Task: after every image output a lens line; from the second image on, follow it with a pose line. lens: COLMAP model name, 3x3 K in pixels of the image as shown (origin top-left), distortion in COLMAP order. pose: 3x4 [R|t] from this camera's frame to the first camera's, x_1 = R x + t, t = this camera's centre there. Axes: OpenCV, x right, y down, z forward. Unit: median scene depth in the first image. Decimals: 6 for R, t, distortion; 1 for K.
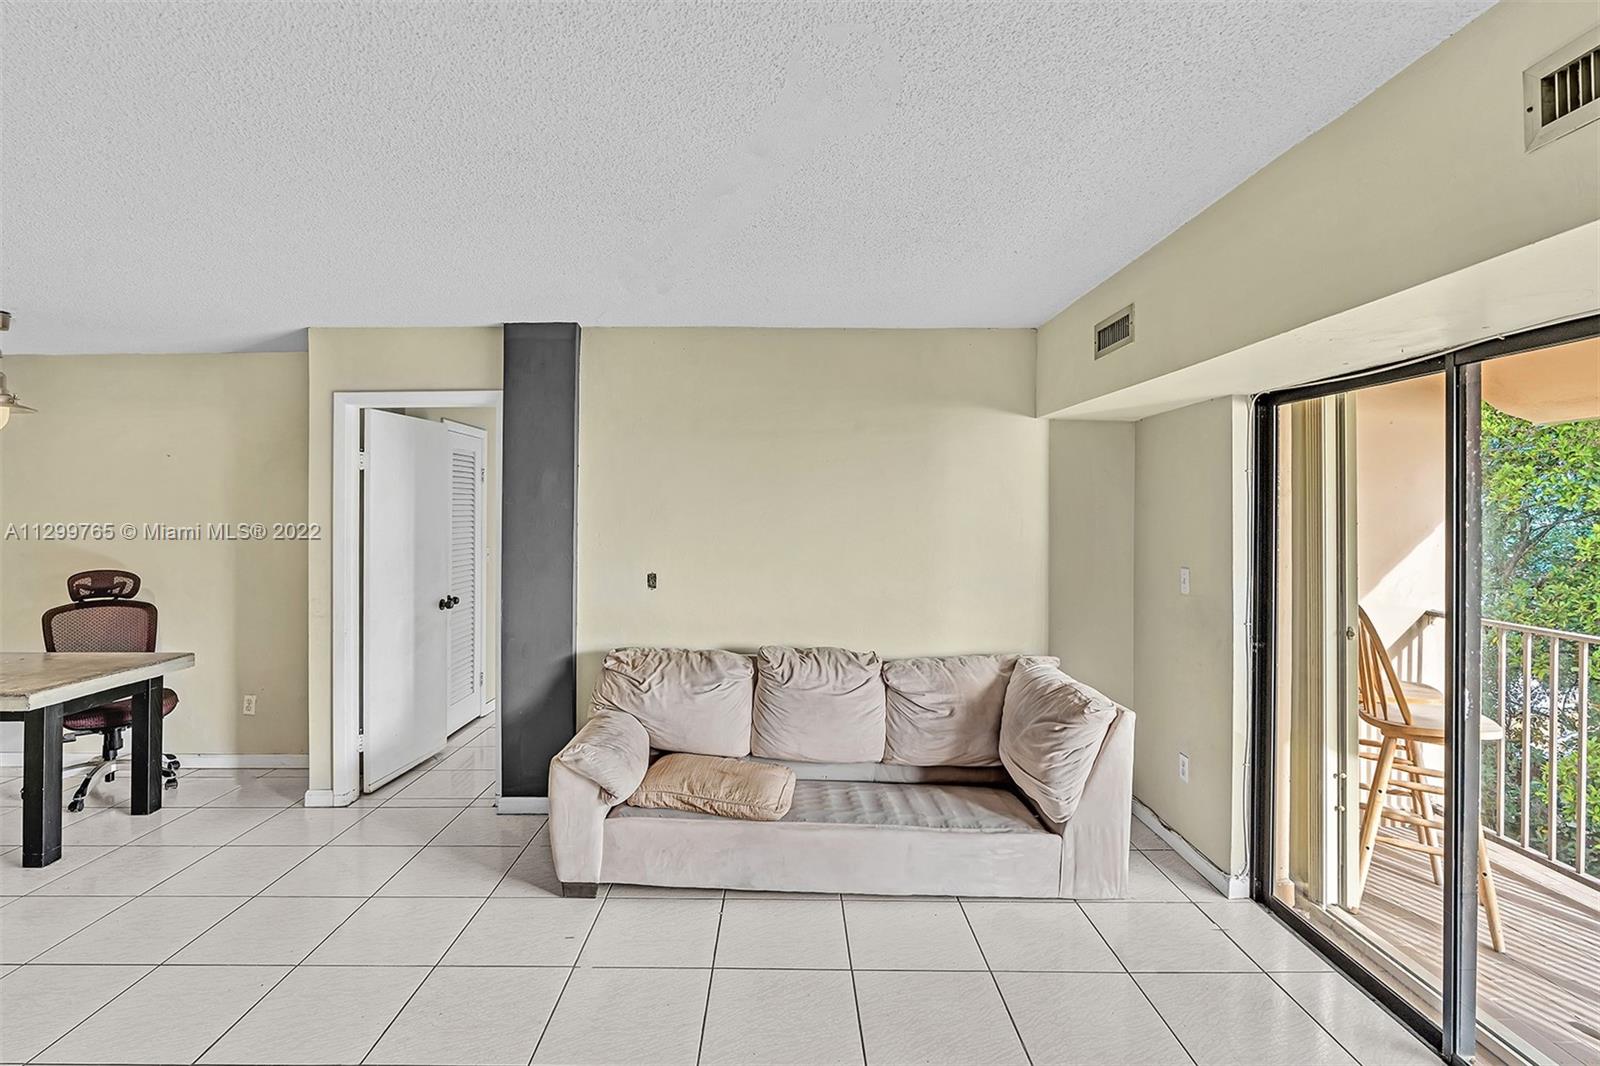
lens RADIAL K [[771.7, 0, 789.1], [0, 771.7, 510.3], [0, 0, 1]] dist [-0.024908, 0.005559]
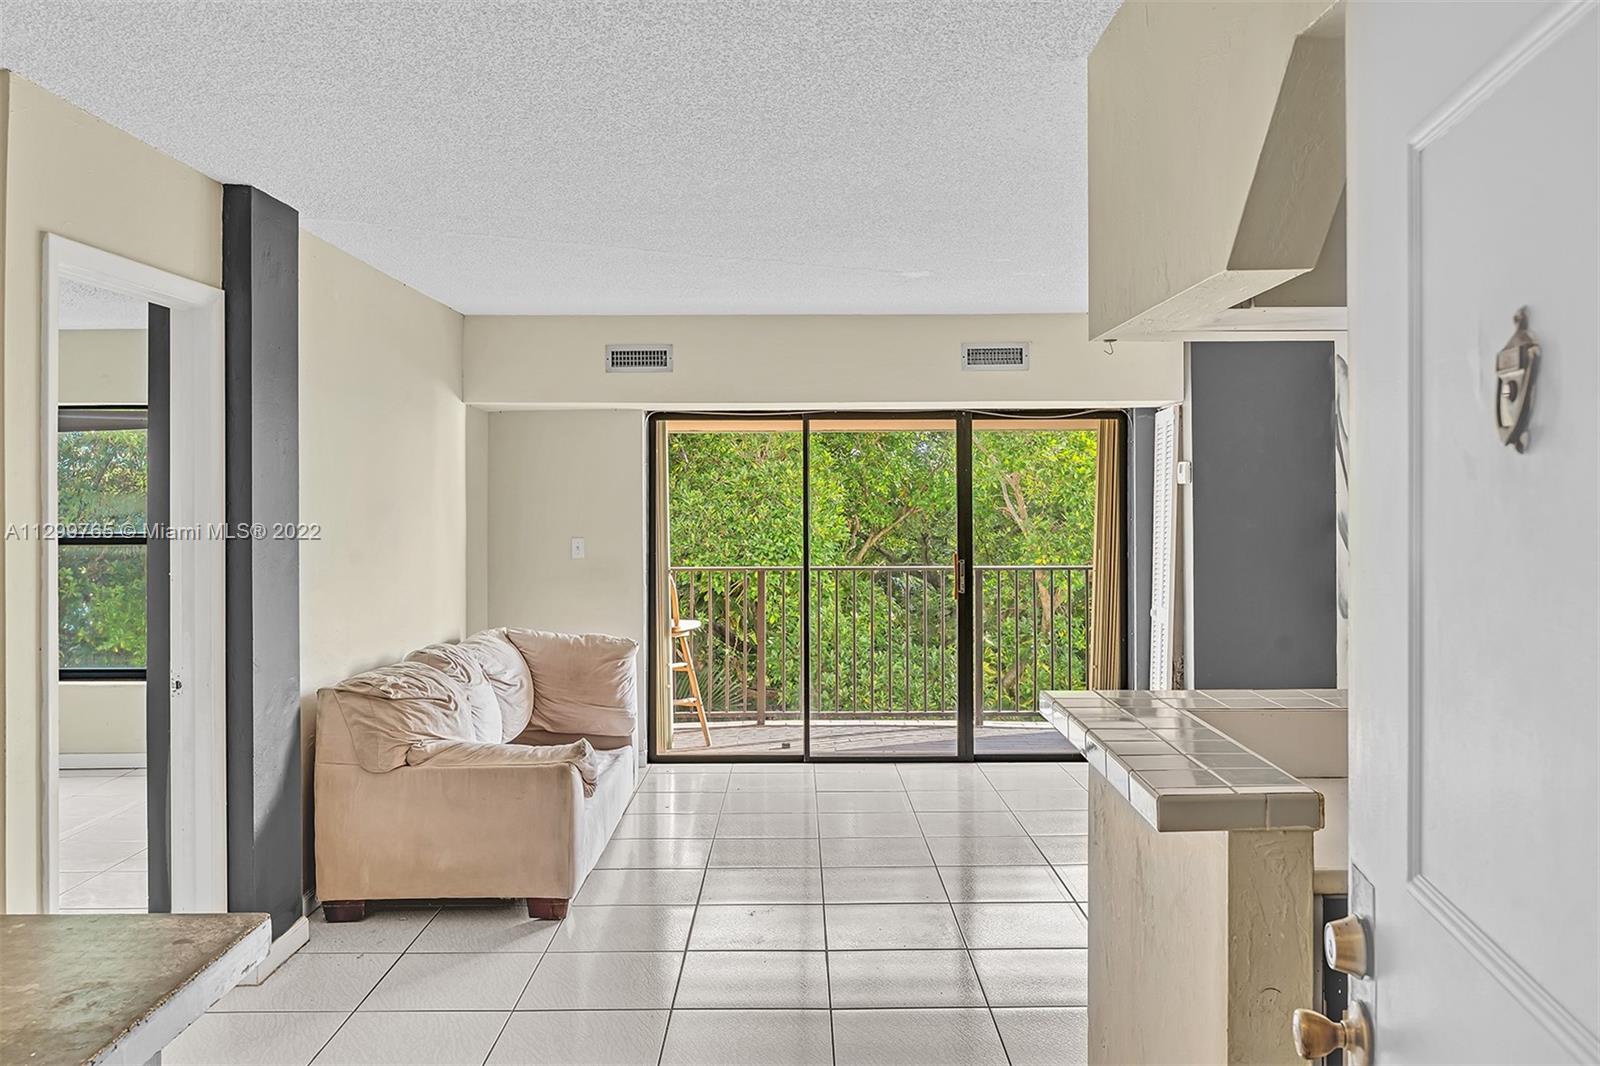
lens RADIAL K [[1239.2, 0, 802.4], [0, 1239.2, 491.3], [0, 0, 1]] dist [-0.011662, 0.002801]
pose [[0.001063, 0.003113, 0.999995, -1.485979], [0.007529, 0.999967, -0.003121, 0.007558], [-0.999971, 0.007532, 0.001039, 0.610547]]
